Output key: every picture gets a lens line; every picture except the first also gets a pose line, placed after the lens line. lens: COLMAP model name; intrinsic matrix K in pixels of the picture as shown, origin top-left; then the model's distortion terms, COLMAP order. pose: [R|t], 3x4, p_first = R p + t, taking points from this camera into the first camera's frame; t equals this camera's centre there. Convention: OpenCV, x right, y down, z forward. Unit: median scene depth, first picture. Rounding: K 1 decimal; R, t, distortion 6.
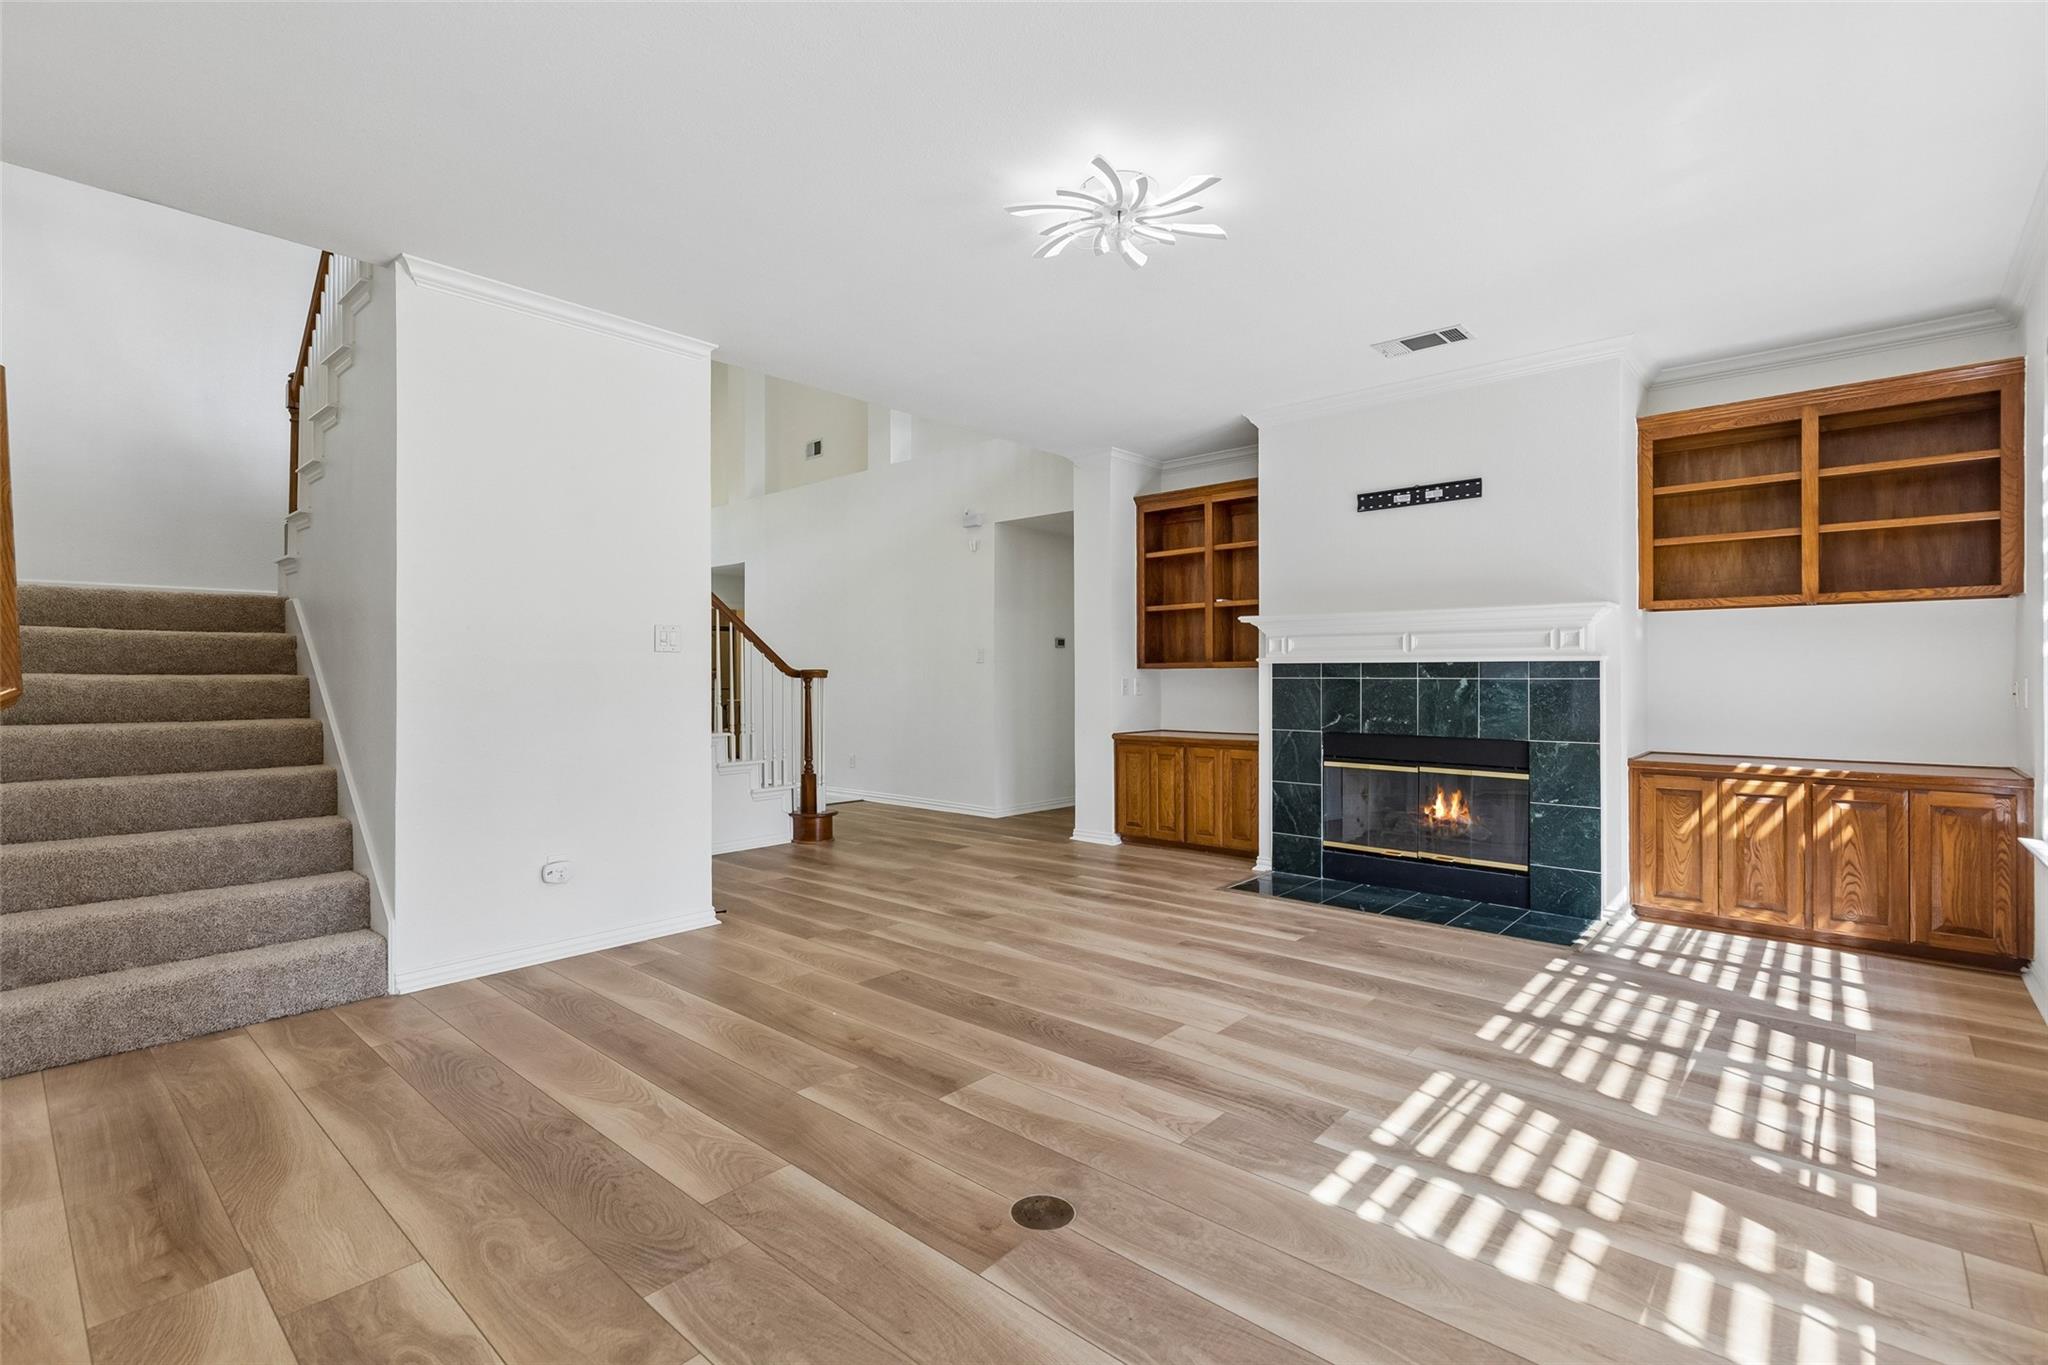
lens RADIAL K [[929.7, 0, 1023.5], [0, 929.7, 678.6], [0, 0, 1]] dist [0.013202, -0.000760]
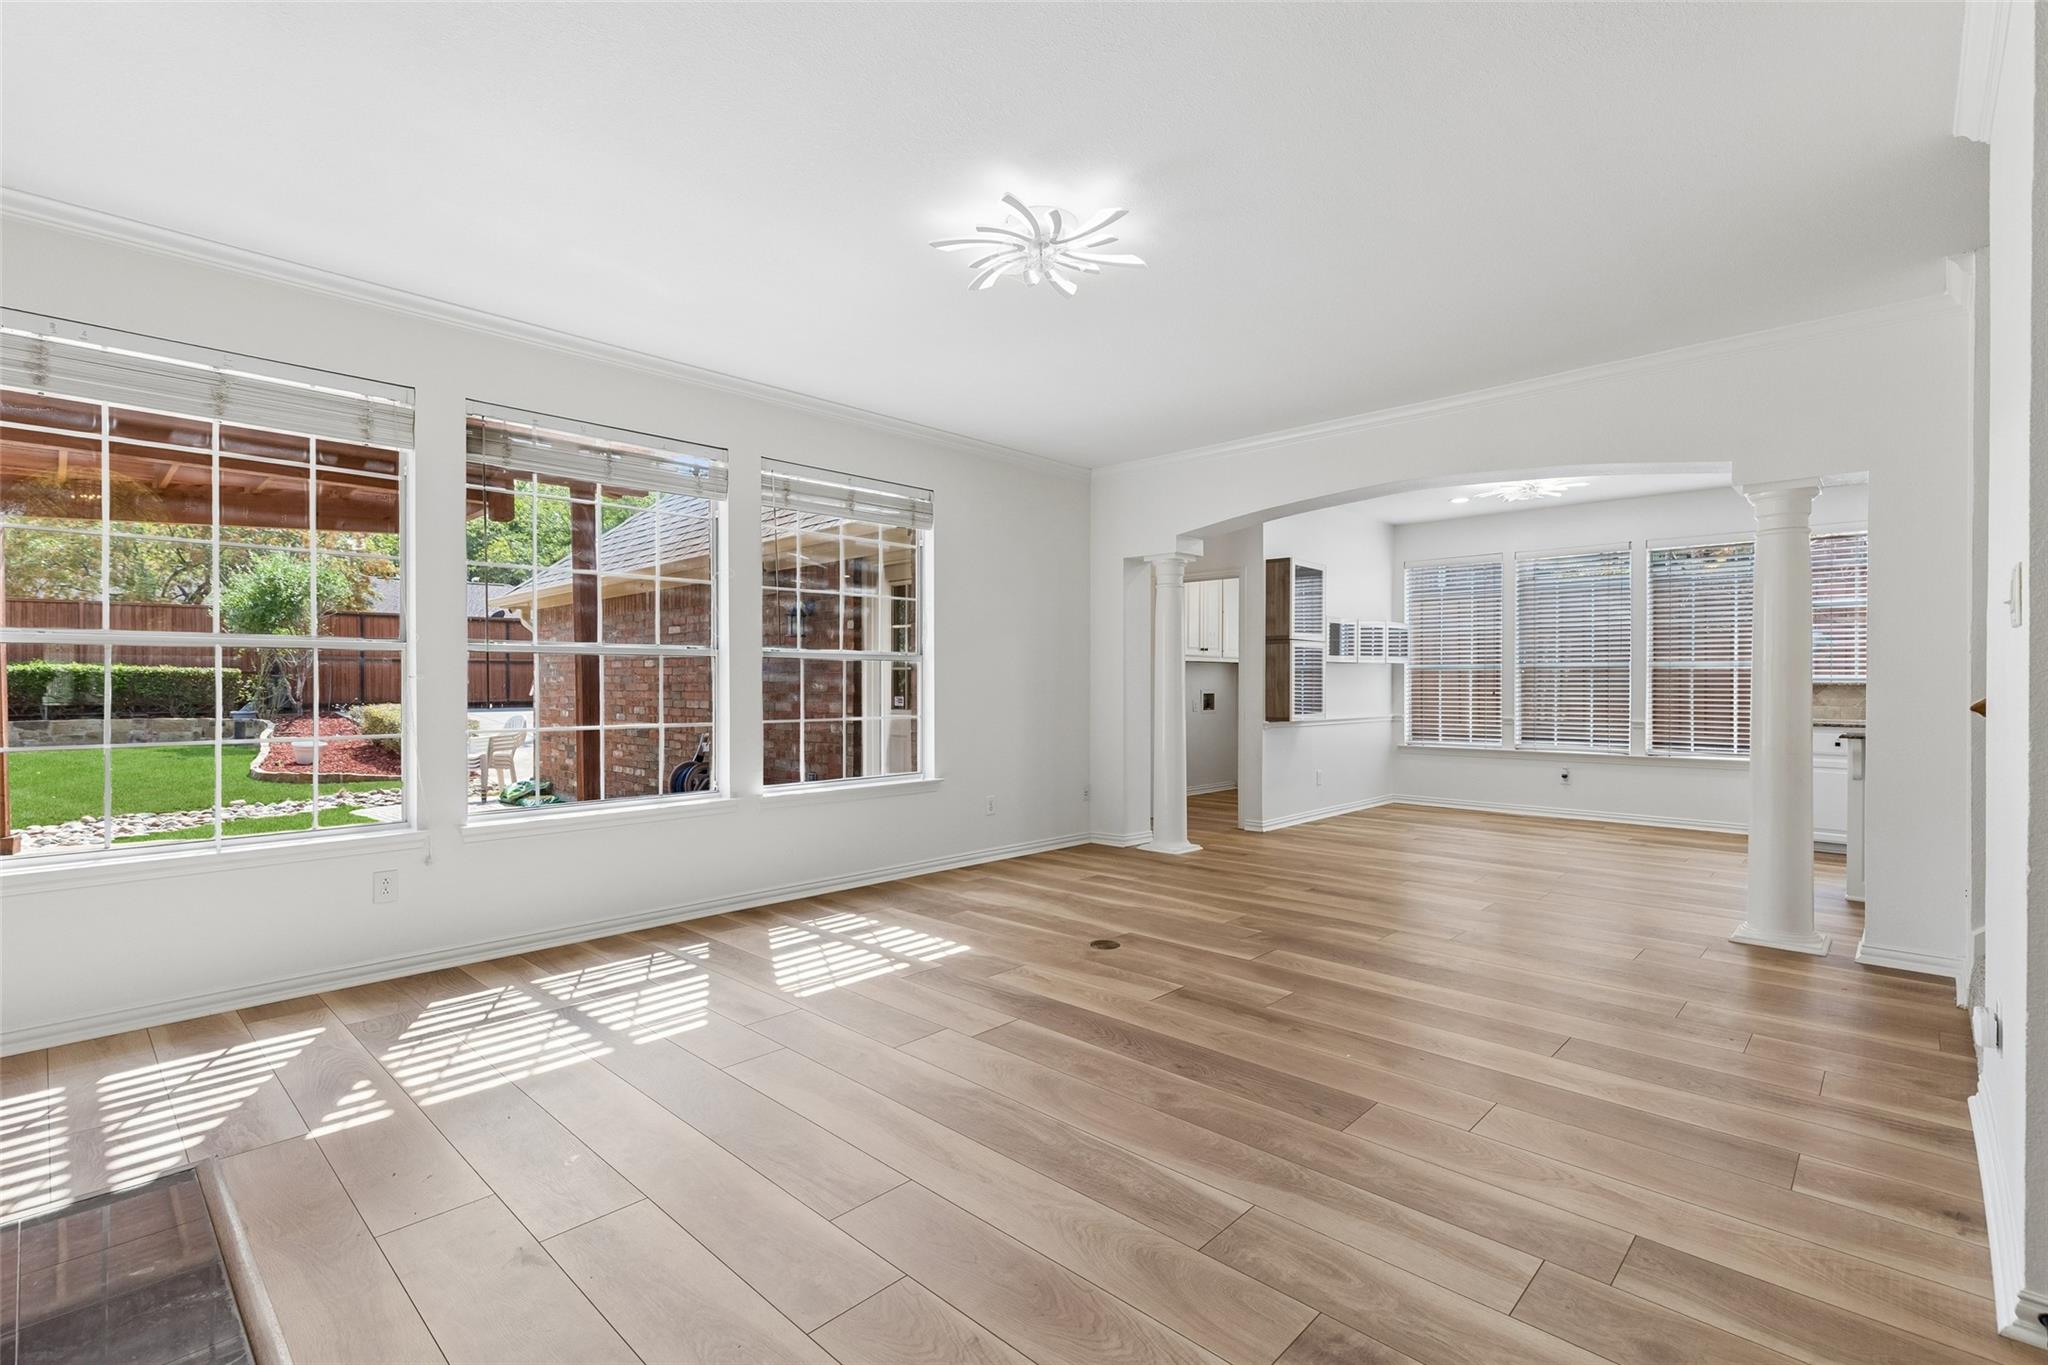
lens RADIAL K [[929.7, 0, 1028.5], [0, 929.7, 687.2], [0, 0, 1]] dist [0.013202, -0.000760]
pose [[-0.999605, 0.001355, 0.028072, 0.105039], [0.001565, 0.999971, 0.007444, -0.010320], [-0.028061, 0.007485, -0.999578, 2.430169]]
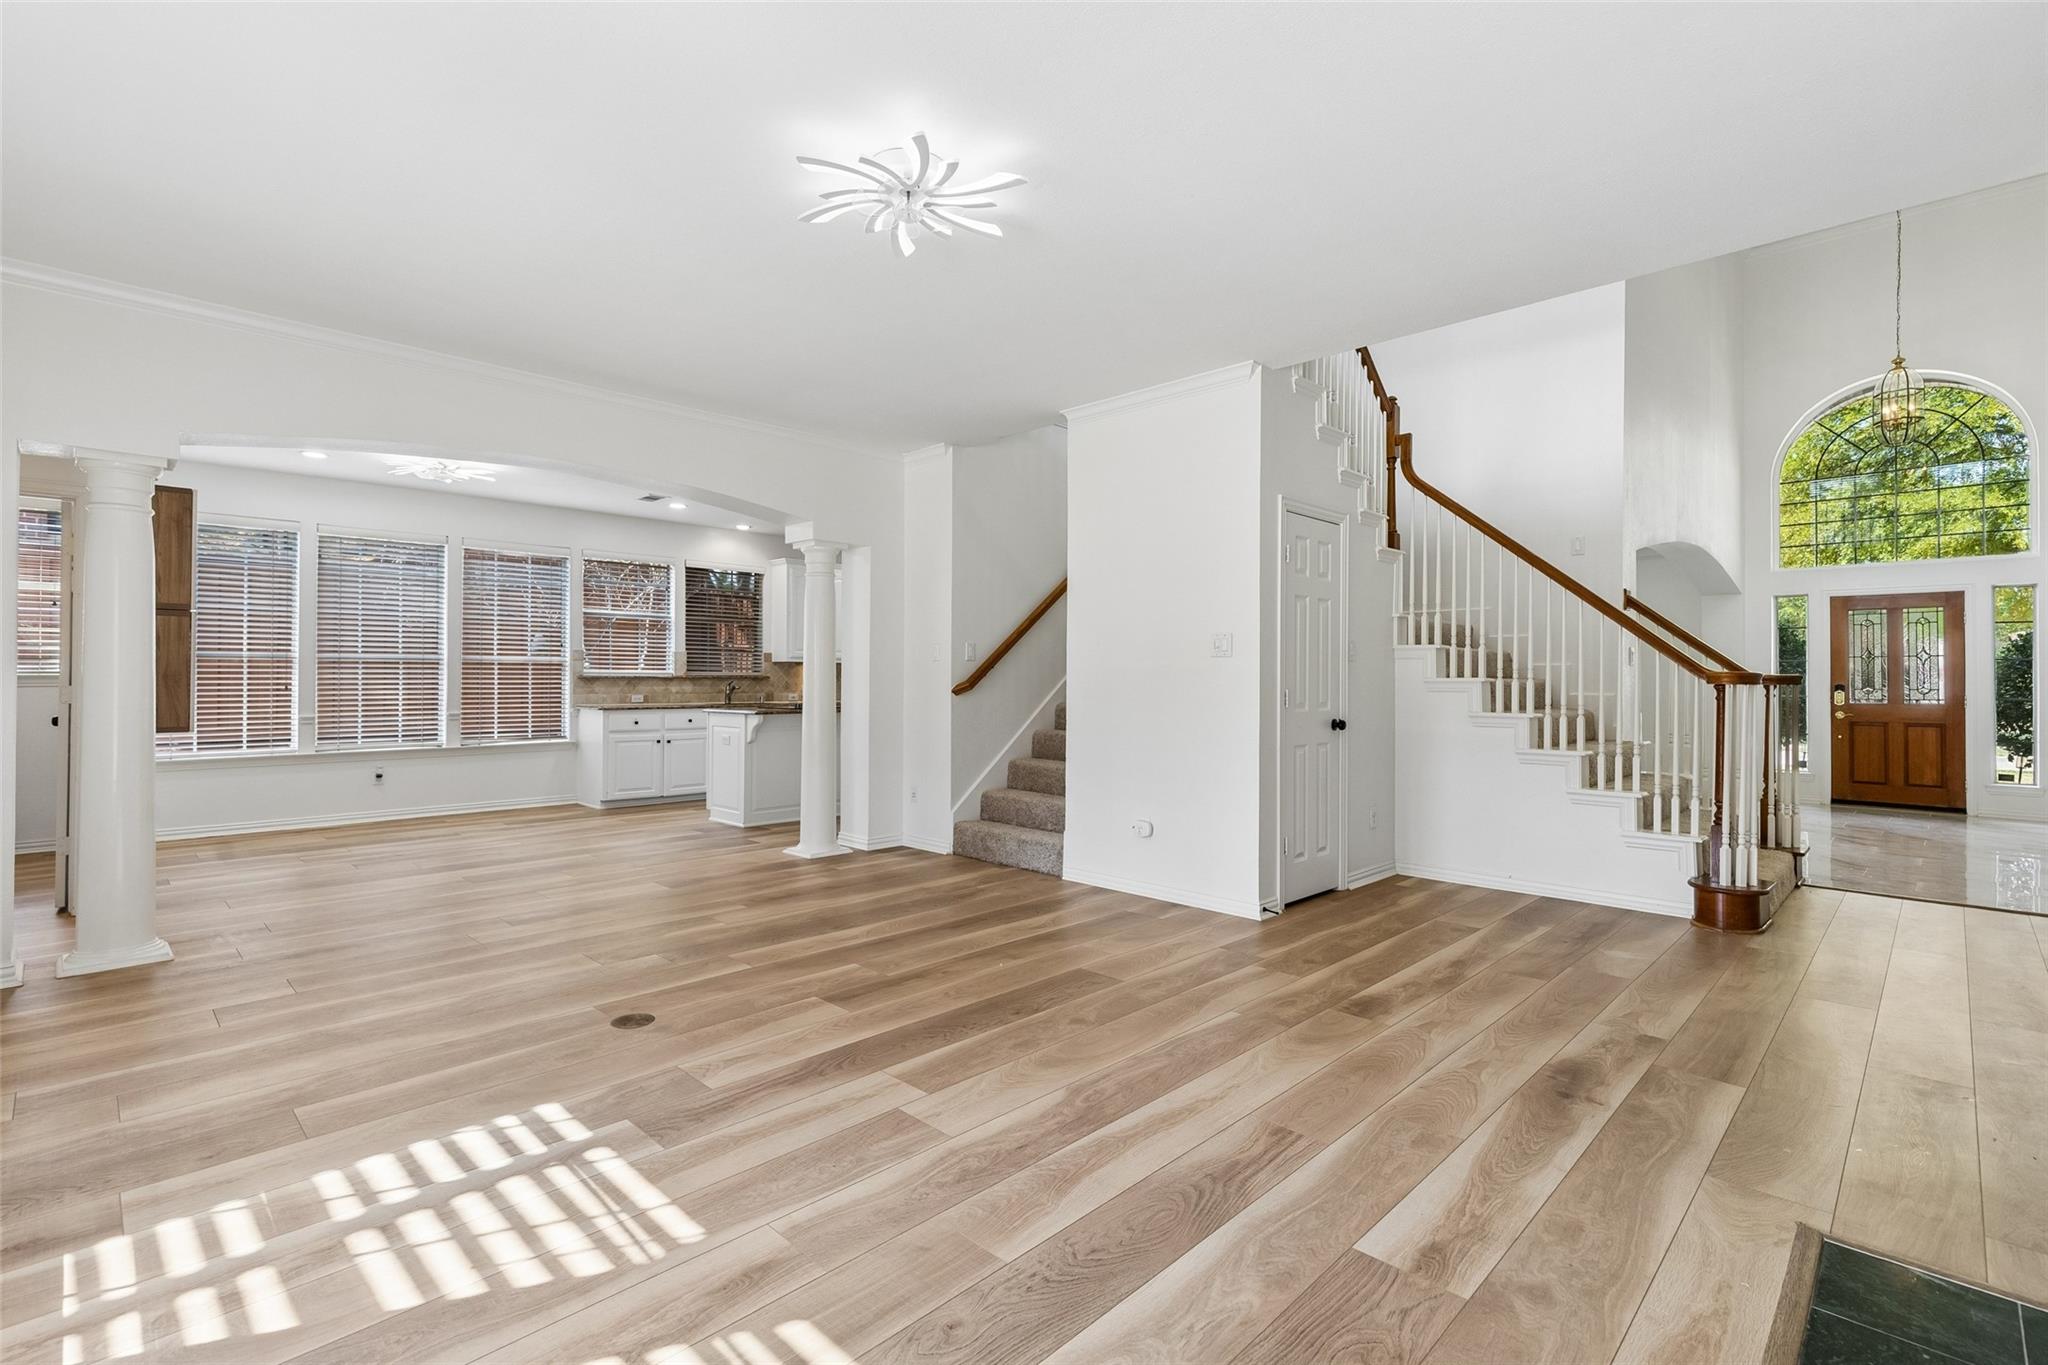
lens RADIAL K [[929.7, 0, 1031.5], [0, 929.7, 675.2], [0, 0, 1]] dist [0.013202, -0.000760]
pose [[-0.044551, -0.000676, -0.999007, 1.240343], [-0.006193, 0.999981, -0.000401, -0.010485], [0.998988, 0.006169, -0.044555, 1.379224]]
